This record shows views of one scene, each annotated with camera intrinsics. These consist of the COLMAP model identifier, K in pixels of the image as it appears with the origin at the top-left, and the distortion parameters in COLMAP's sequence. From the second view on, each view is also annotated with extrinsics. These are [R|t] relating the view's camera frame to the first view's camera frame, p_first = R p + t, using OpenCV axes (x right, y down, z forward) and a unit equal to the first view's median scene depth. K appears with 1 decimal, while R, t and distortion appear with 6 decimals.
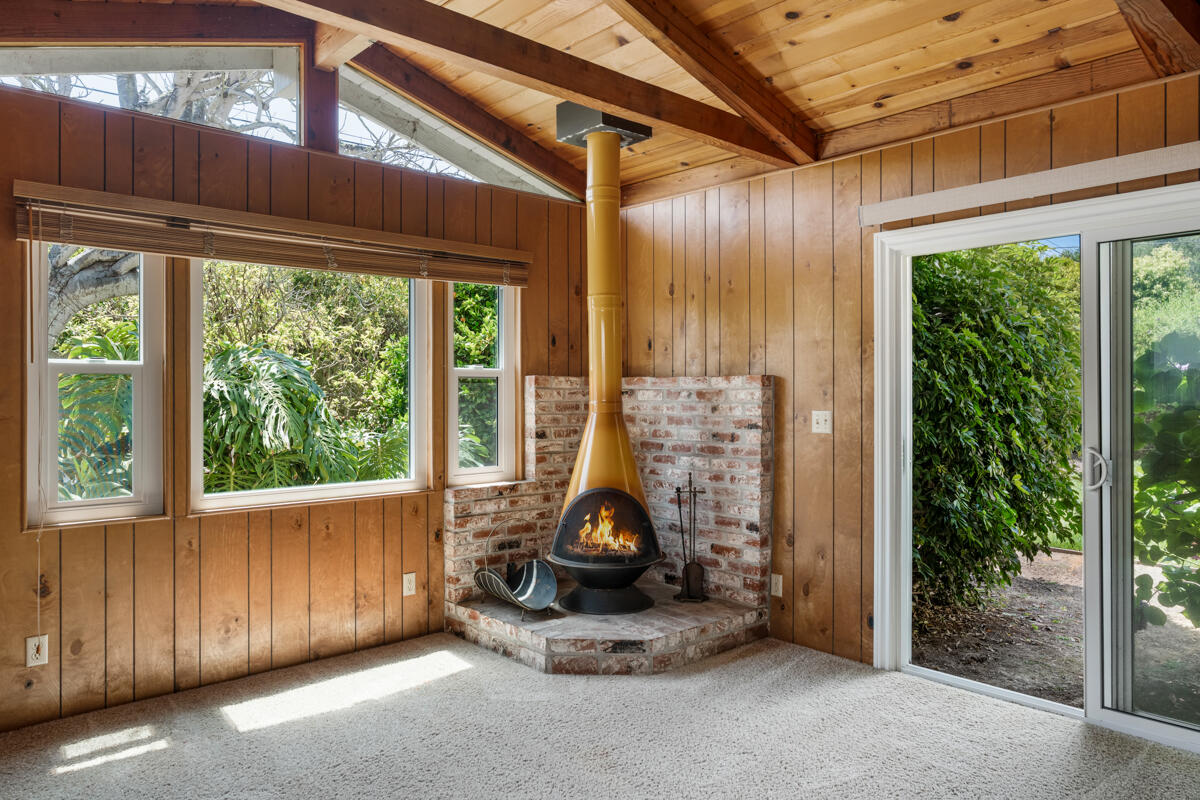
lens RADIAL K [[800.4, 0, 600.0], [0, 800.4, 400.0], [0, 0, 1]] dist [-0.002590, -0.002536]
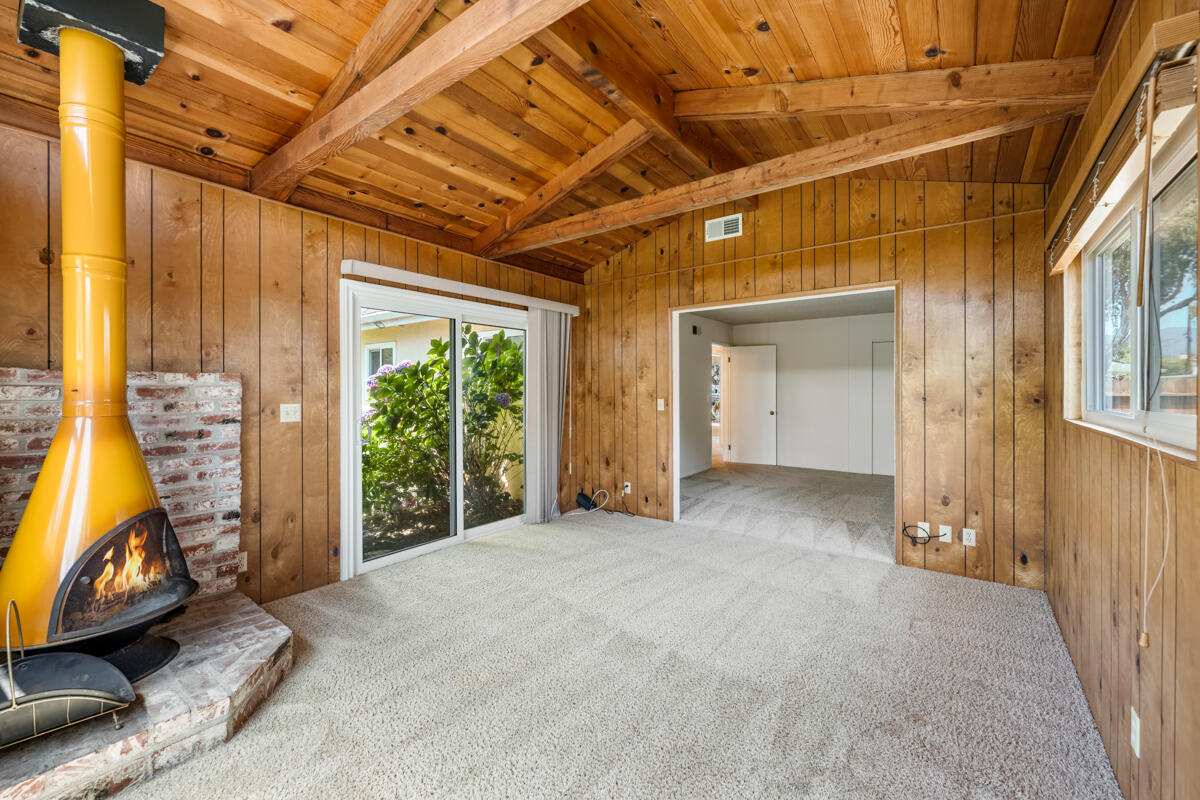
lens RADIAL K [[488.5, 0, 598.7], [0, 488.5, 393.9], [0, 0, 1]] dist [-0.001349, -0.000001]
pose [[-0.189780, -0.008870, 0.981786, -0.549838], [0.007734, 0.999915, 0.010528, -0.006502], [-0.981796, 0.009591, -0.189696, 0.651311]]
